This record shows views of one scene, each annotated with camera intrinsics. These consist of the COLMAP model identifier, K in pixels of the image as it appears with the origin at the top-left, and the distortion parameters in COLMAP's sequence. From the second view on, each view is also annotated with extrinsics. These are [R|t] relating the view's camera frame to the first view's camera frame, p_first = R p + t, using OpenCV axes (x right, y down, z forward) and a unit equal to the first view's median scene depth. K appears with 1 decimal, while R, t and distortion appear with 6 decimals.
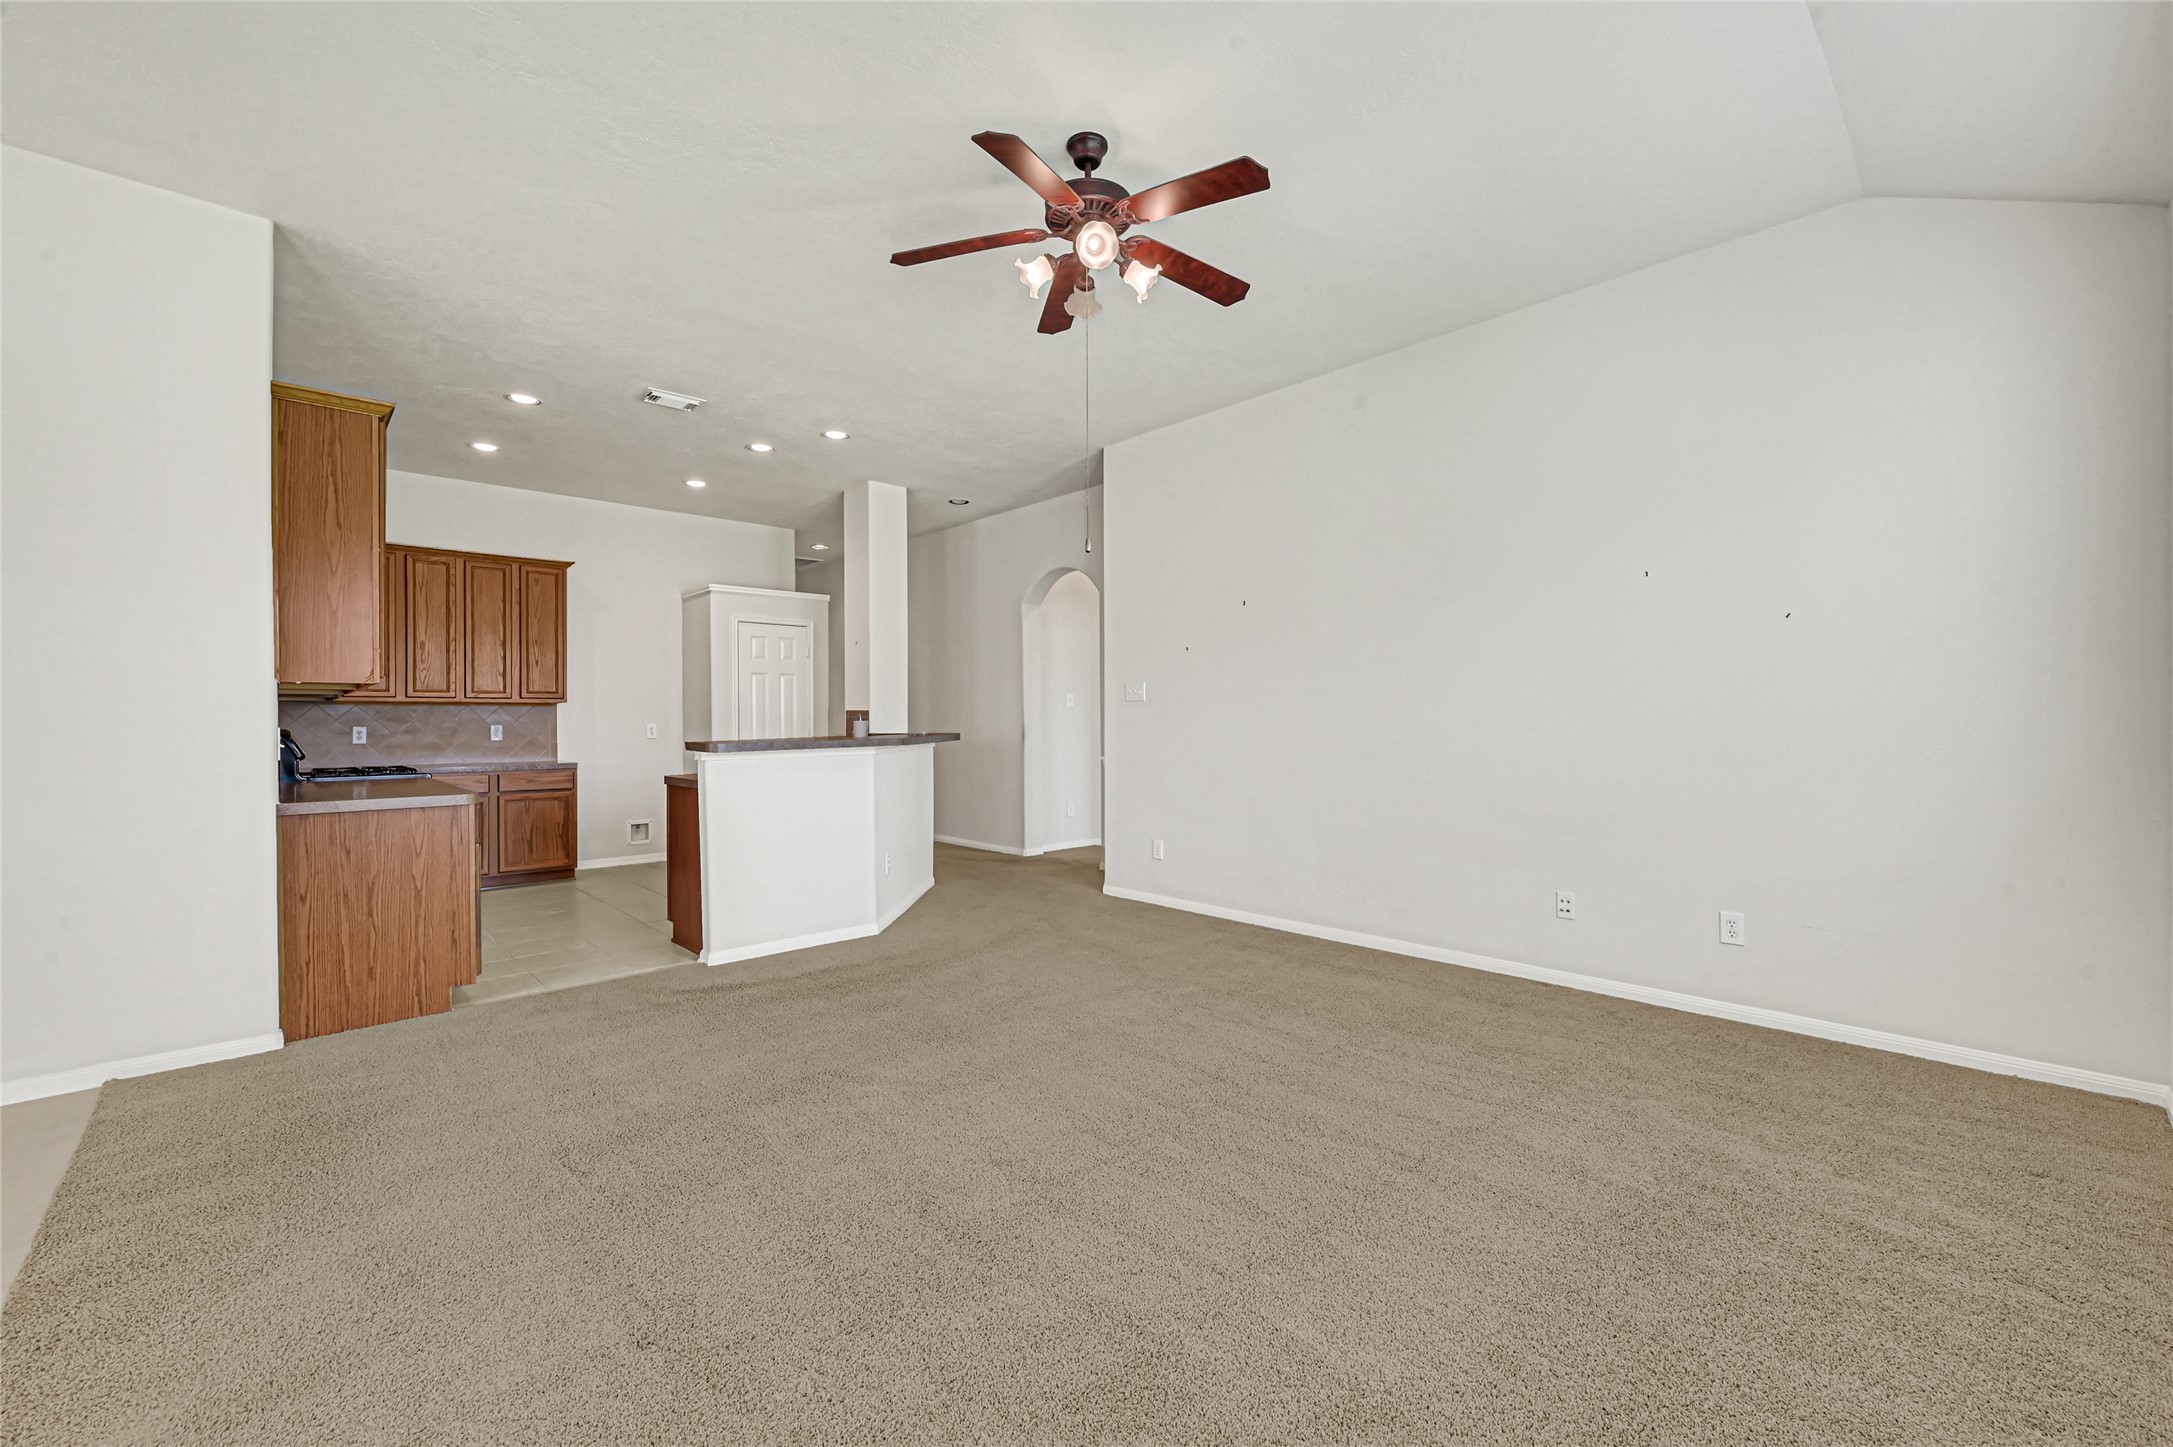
lens RADIAL K [[883.4, 0, 1087.2], [0, 883.4, 707.9], [0, 0, 1]] dist [0.001628, 0.000107]
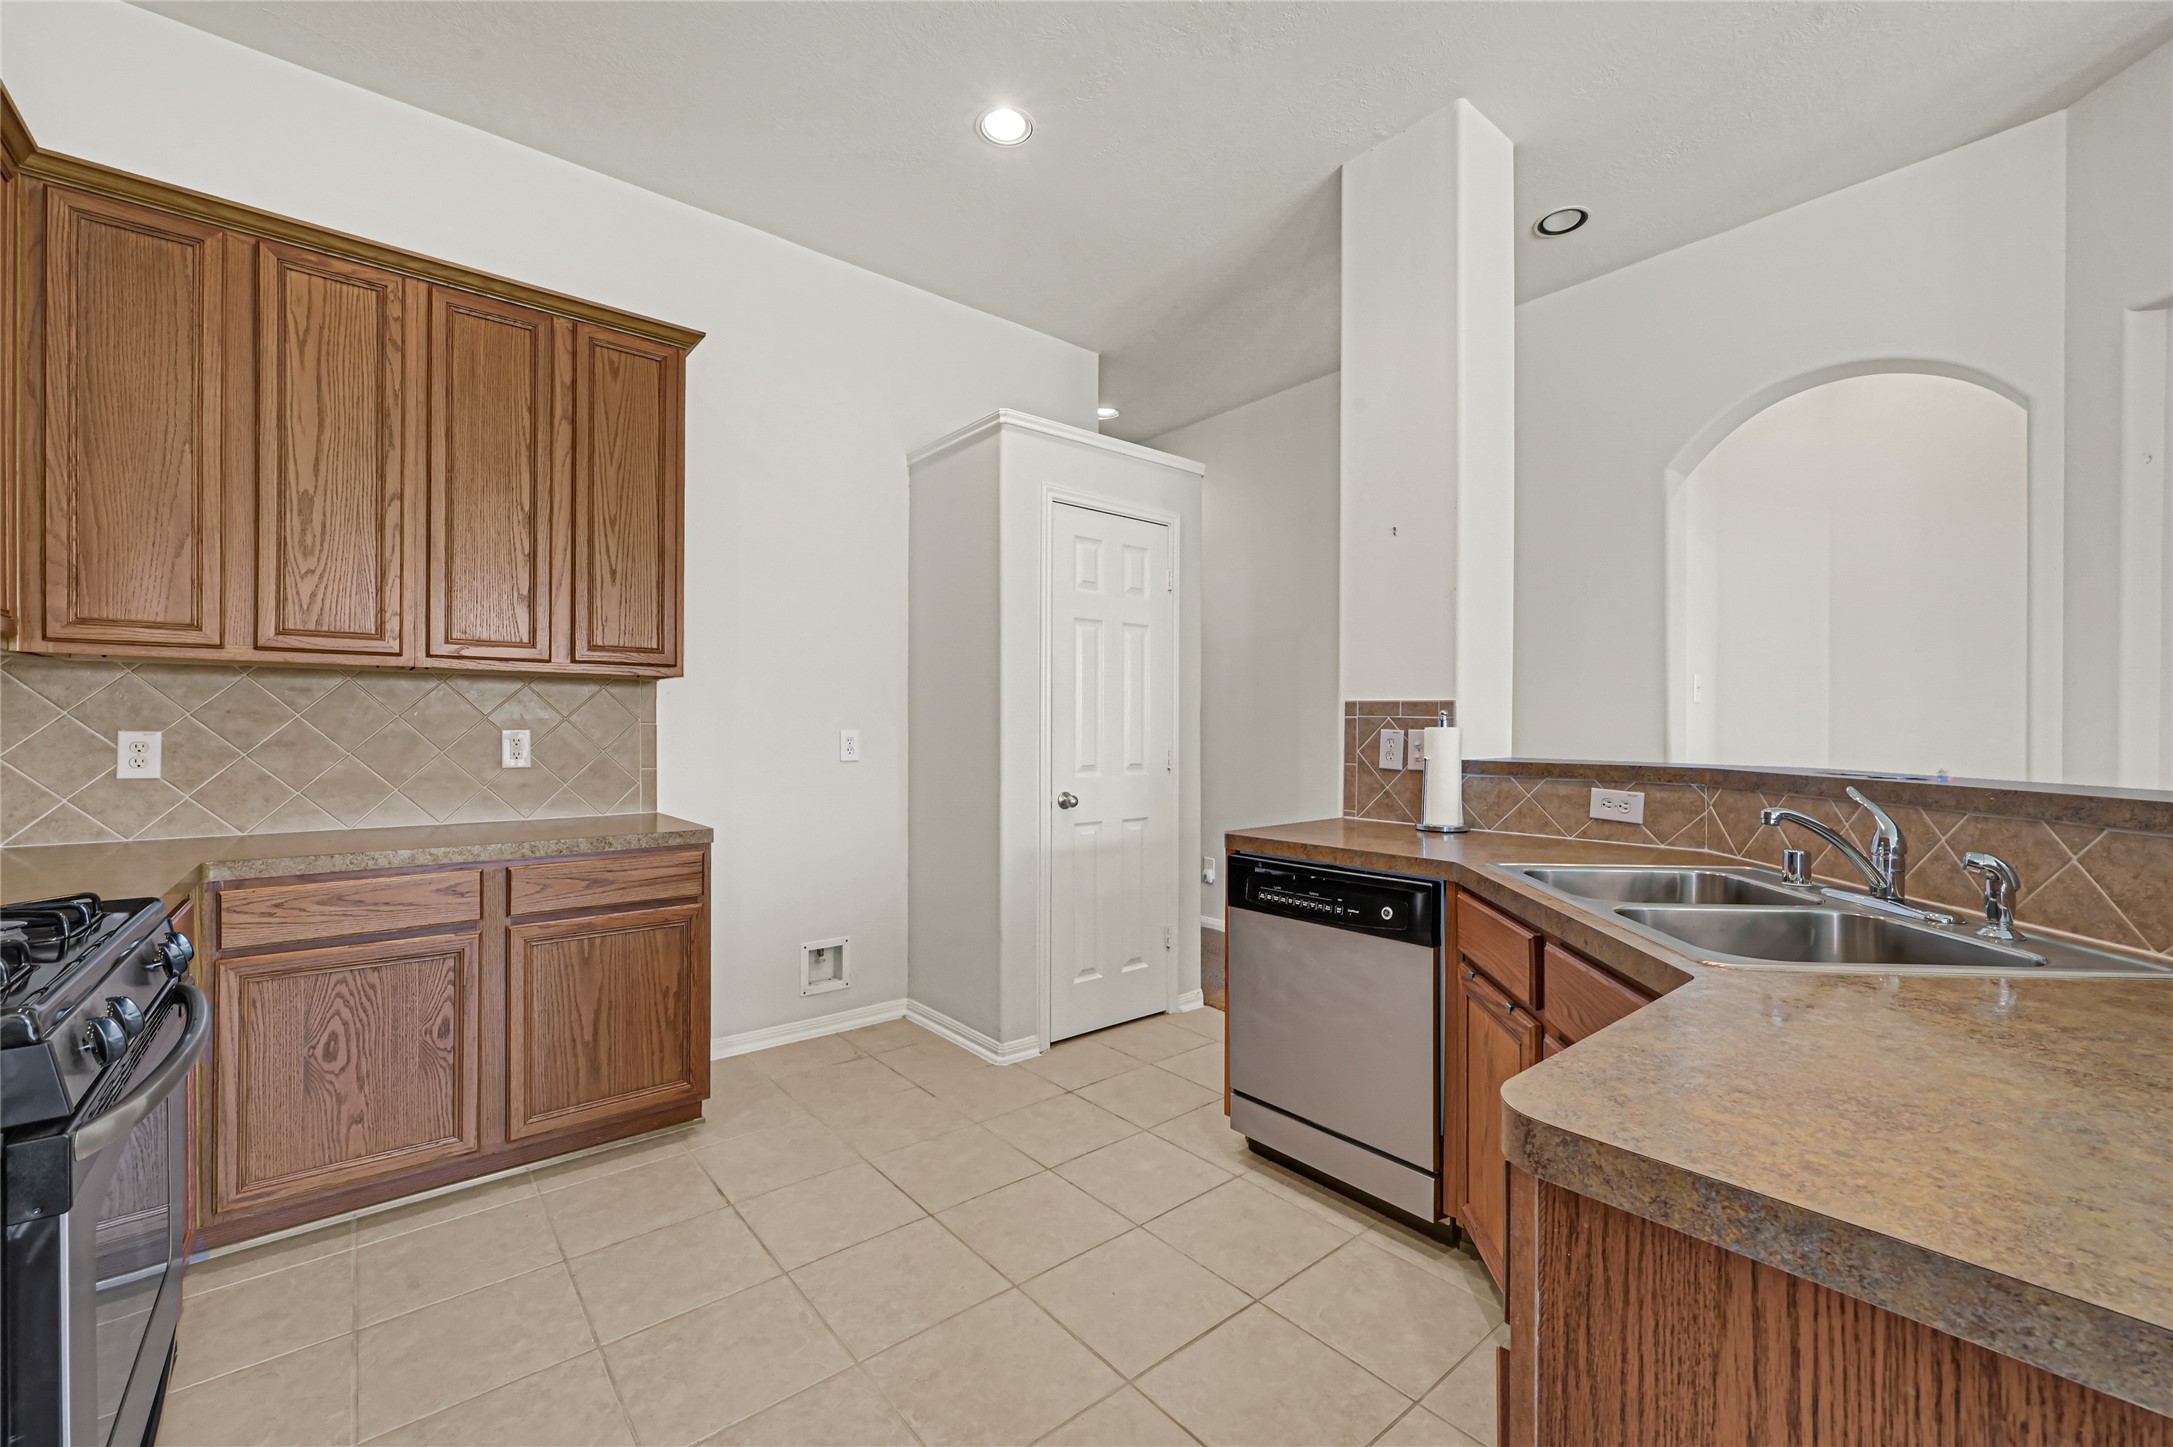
lens RADIAL K [[883.4, 0, 1086.3], [0, 883.4, 716.0], [0, 0, 1]] dist [0.001628, 0.000107]
pose [[0.998359, 0.008500, -0.056639, -0.393028], [-0.008531, 0.999964, -0.000303, 0.011324], [0.056634, 0.000785, 0.998395, 0.624571]]
